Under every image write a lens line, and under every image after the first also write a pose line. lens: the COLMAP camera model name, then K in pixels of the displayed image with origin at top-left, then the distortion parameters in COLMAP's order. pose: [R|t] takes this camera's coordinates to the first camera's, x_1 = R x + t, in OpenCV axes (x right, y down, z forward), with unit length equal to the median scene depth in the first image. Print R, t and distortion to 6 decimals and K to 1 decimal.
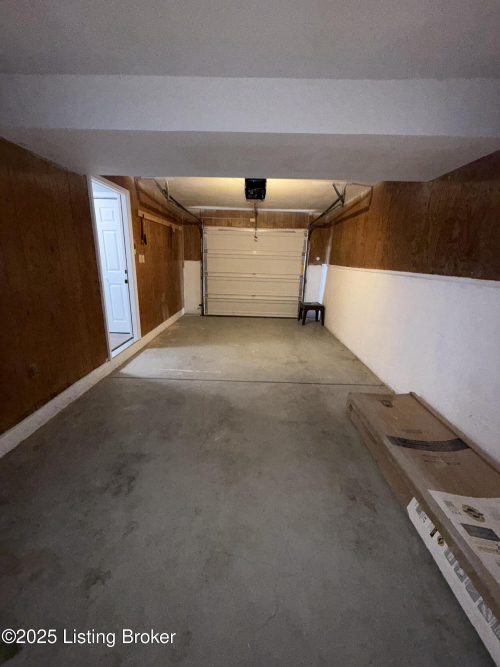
lens RADIAL K [[272.5, 0, 249.4], [0, 272.5, 333.3], [0, 0, 1]] dist [0.001356, 0.000435]
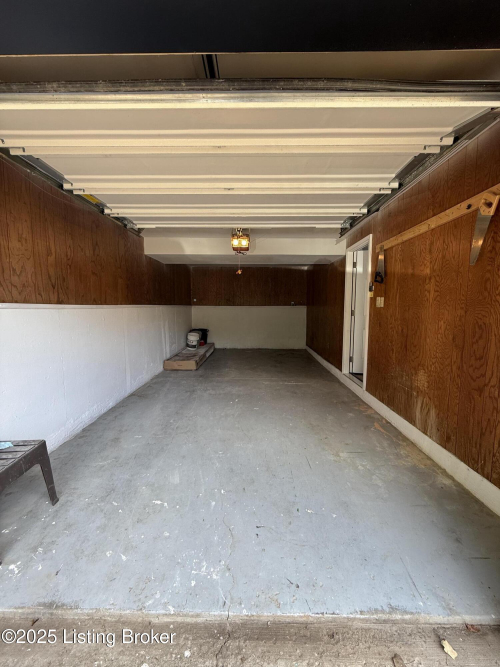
lens RADIAL K [[272.5, 0, 249.4], [0, 272.5, 333.3], [0, 0, 1]] dist [0.001356, 0.000435]
pose [[-0.999362, -0.032548, -0.014699, -0.006159], [-0.035672, 0.929623, 0.366781, -0.489950], [0.001726, 0.367071, -0.930191, 1.861205]]
